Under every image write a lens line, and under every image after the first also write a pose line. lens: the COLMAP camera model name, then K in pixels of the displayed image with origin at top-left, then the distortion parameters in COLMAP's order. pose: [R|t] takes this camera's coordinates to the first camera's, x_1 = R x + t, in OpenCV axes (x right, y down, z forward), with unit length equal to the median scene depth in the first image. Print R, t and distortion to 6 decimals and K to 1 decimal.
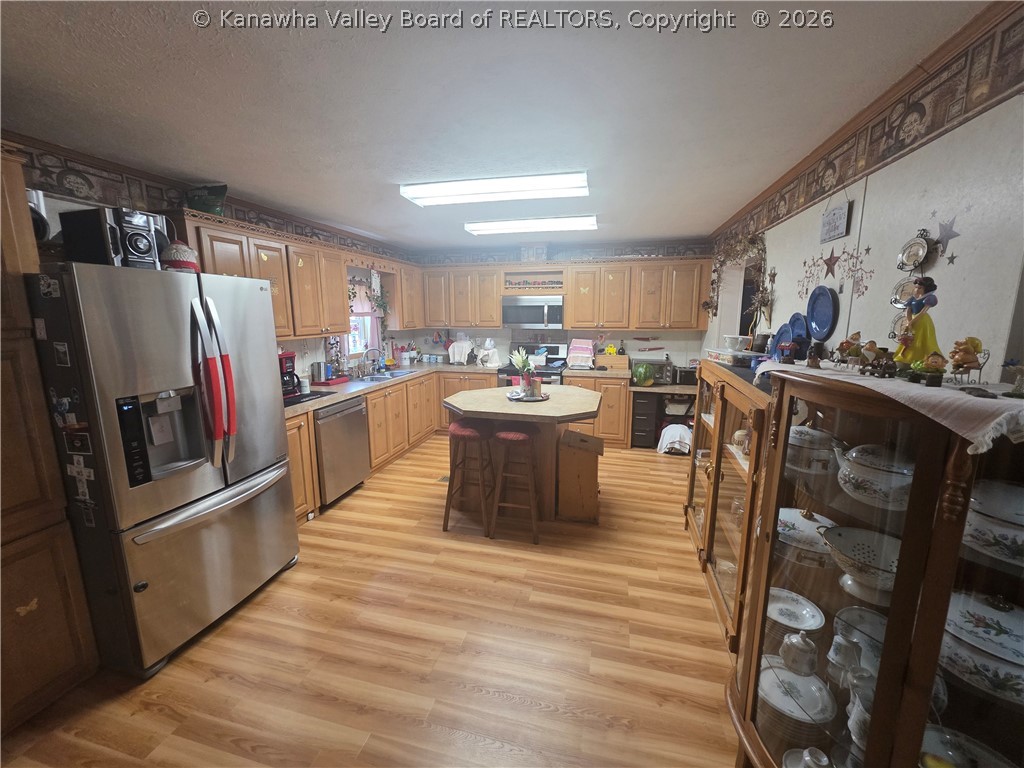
lens RADIAL K [[408.5, 0, 515.1], [0, 408.5, 383.7], [0, 0, 1]] dist [0.000957, 0.001063]
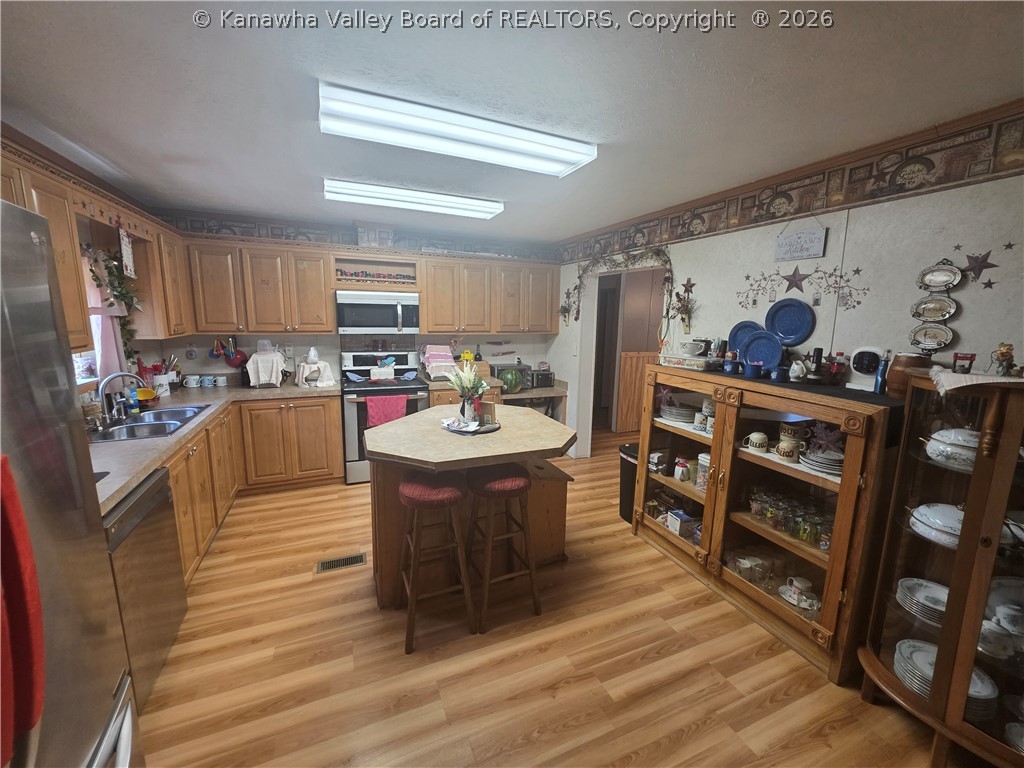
lens RADIAL K [[408.5, 0, 512.0], [0, 408.5, 383.1], [0, 0, 1]] dist [0.000957, 0.001063]
pose [[0.794398, -0.084172, 0.601537, -0.248878], [0.084904, 0.996017, 0.027245, -0.042097], [-0.601434, 0.029430, 0.798380, 0.236004]]
